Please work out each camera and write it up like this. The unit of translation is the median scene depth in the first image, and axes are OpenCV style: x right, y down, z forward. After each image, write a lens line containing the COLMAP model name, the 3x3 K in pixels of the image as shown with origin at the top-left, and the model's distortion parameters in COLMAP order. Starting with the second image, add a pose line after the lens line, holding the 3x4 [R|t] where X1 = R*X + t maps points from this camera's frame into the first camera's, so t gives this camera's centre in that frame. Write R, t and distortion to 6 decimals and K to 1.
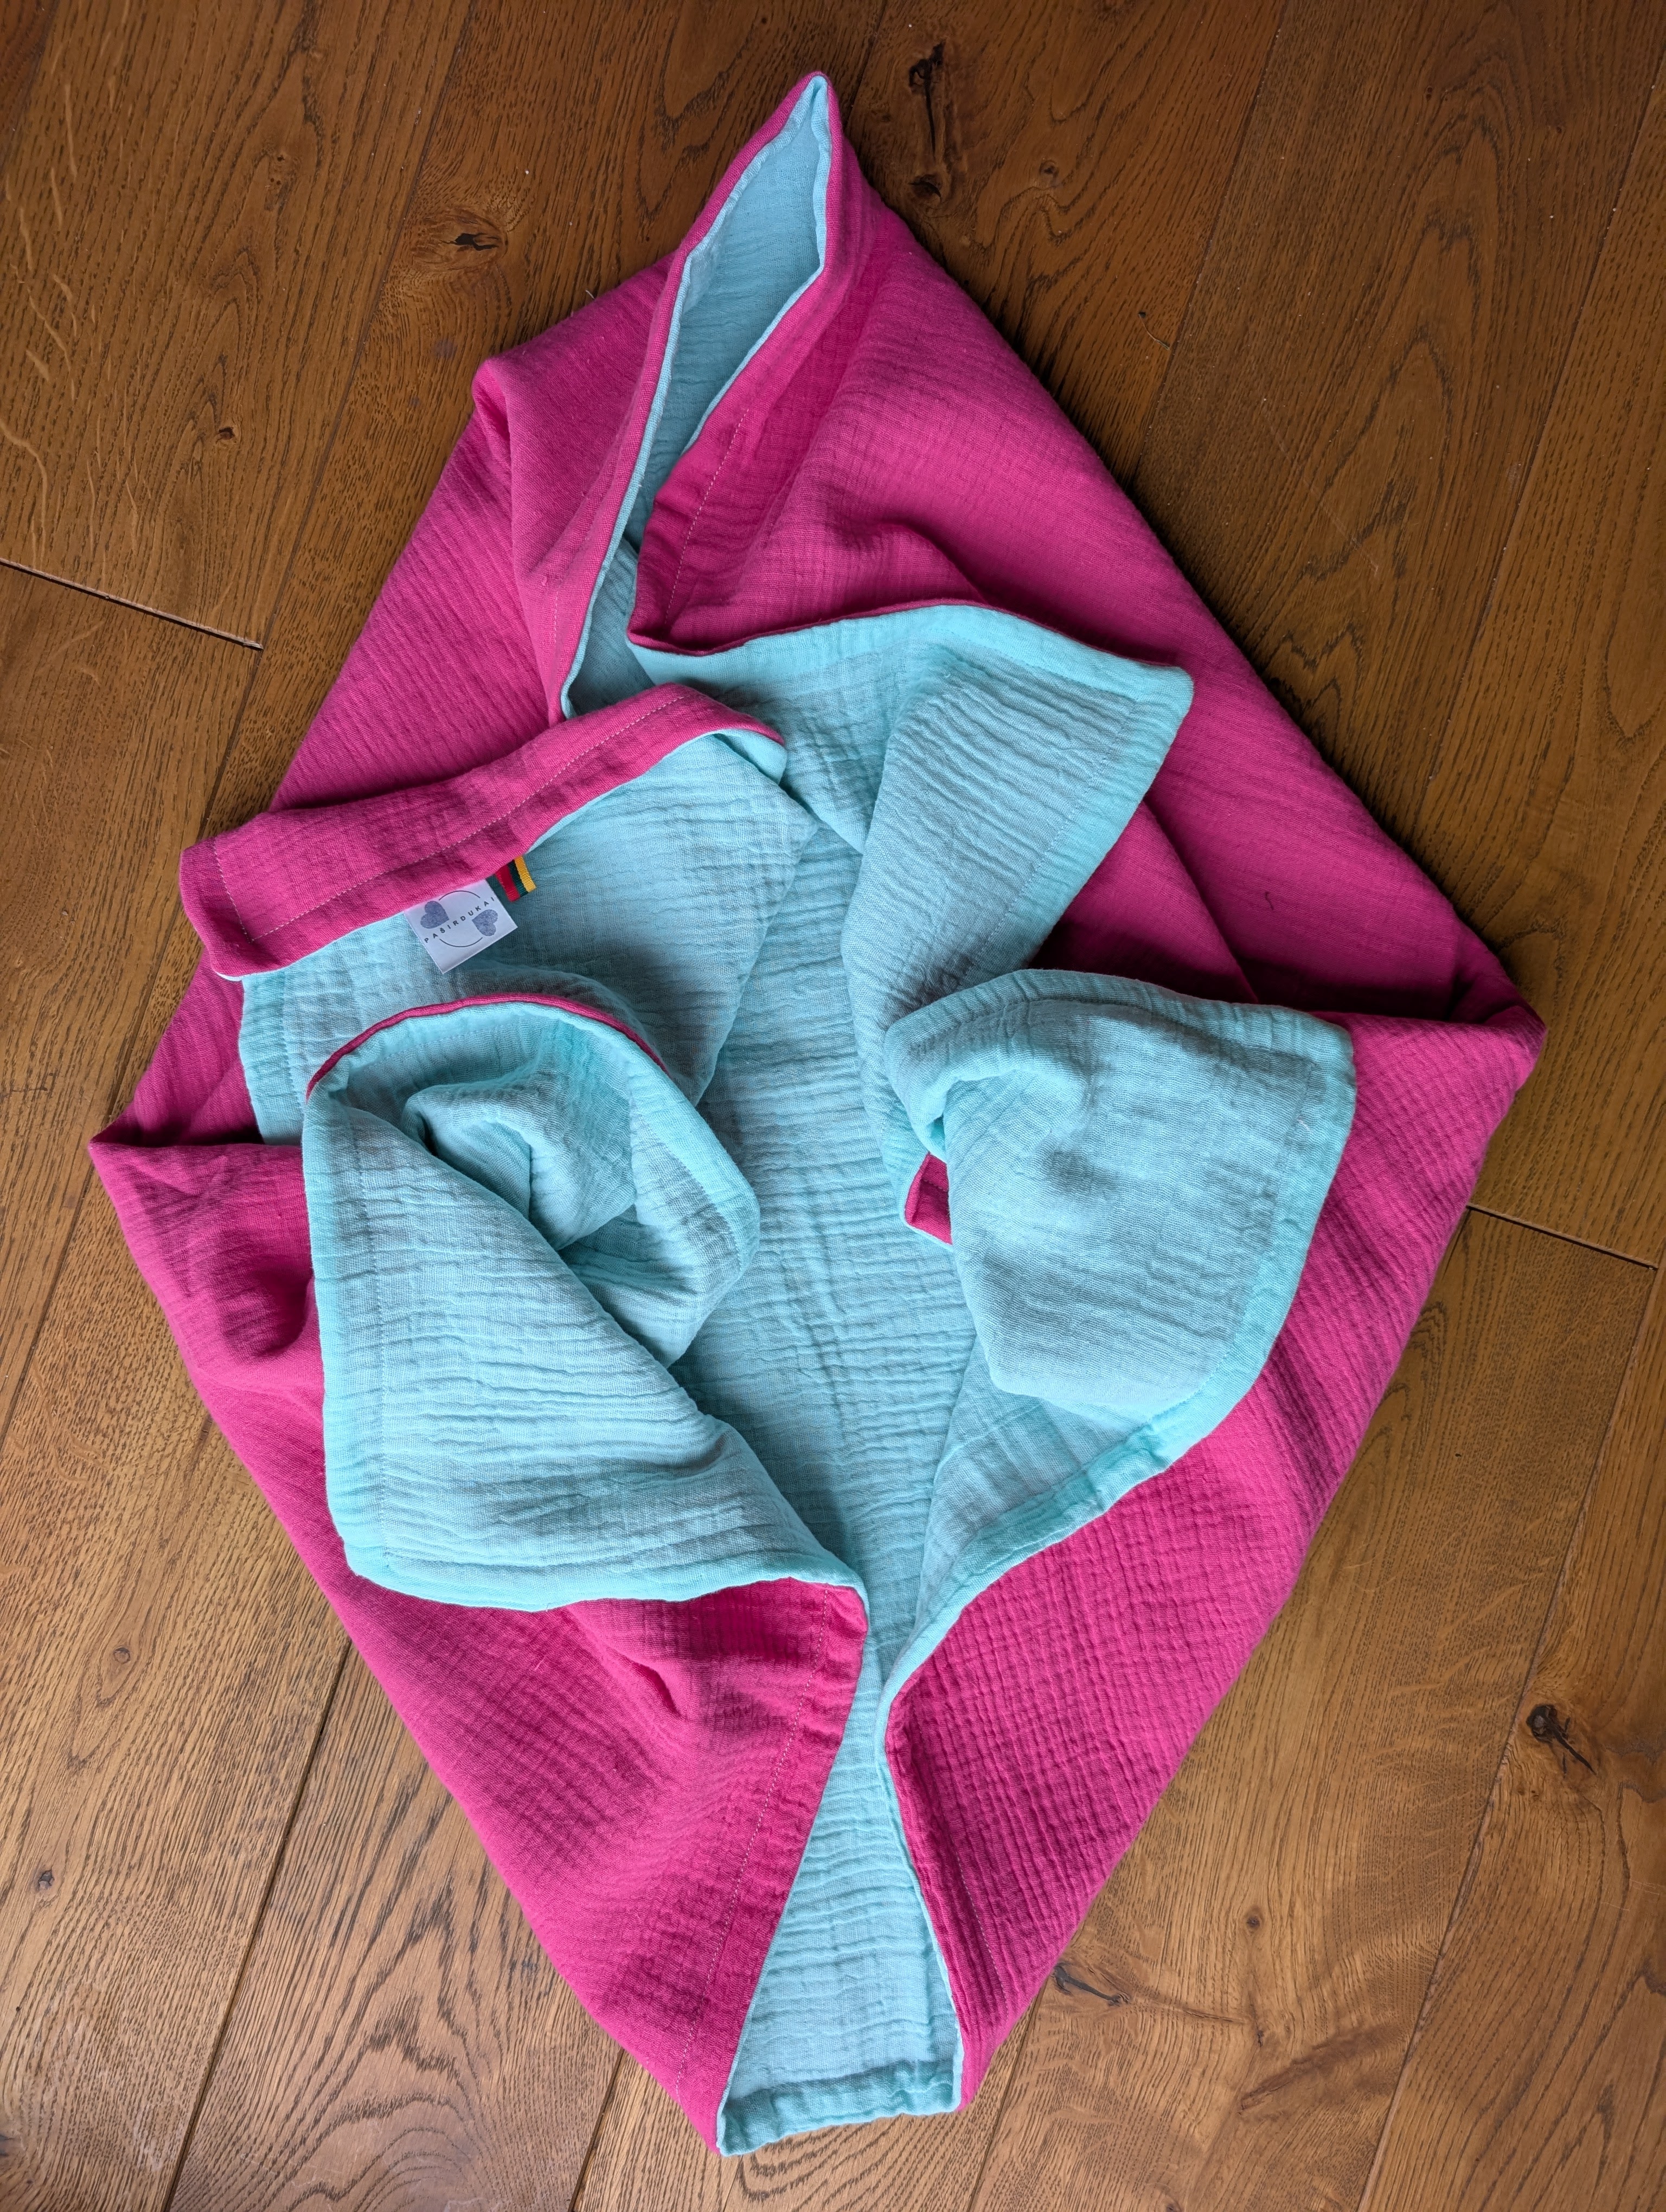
lens RADIAL K [[1738.8, 0, 833.0], [0, 1738.8, 1106.0], [0, 0, 1]] dist [0.000514, -0.006500]
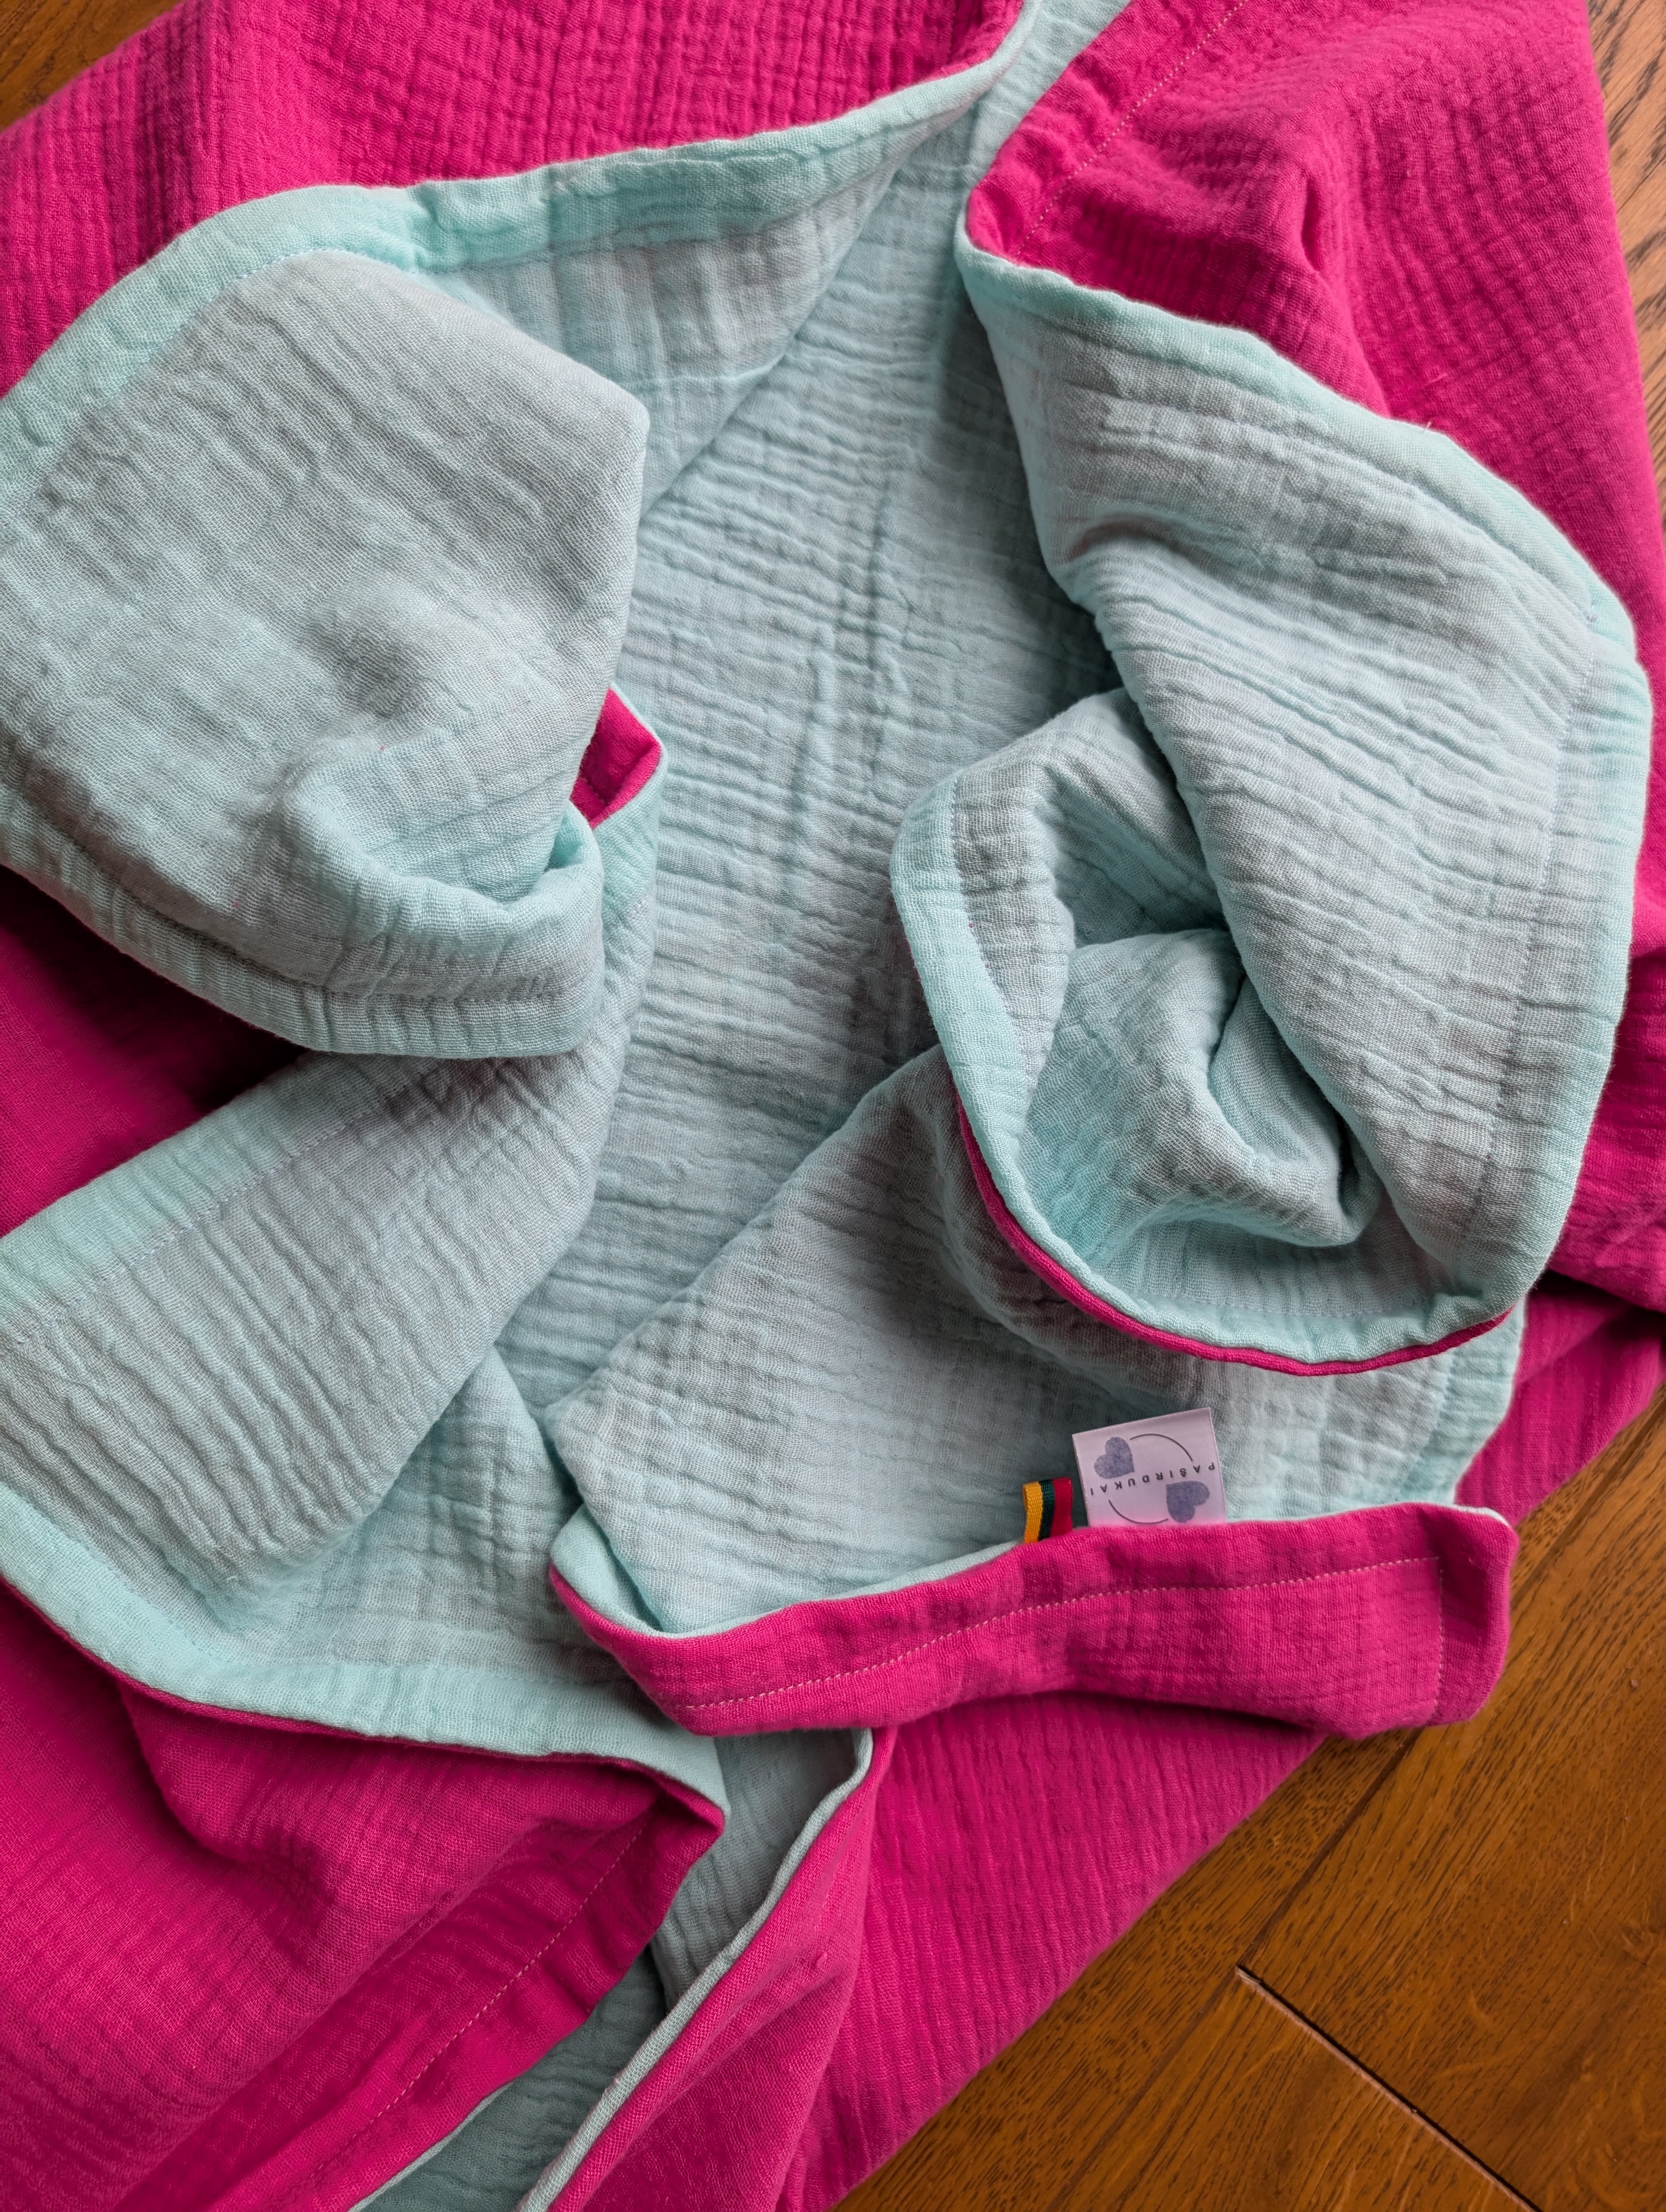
lens RADIAL K [[1705.8, 0, 859.5], [0, 1705.8, 1098.5], [0, 0, 1]] dist [-0.019201, -0.003360]
pose [[-0.903946, -0.386676, -0.182658, 0.043002], [0.379319, -0.922215, 0.075081, -0.065779], [-0.197482, -0.001417, 0.980305, 0.416547]]
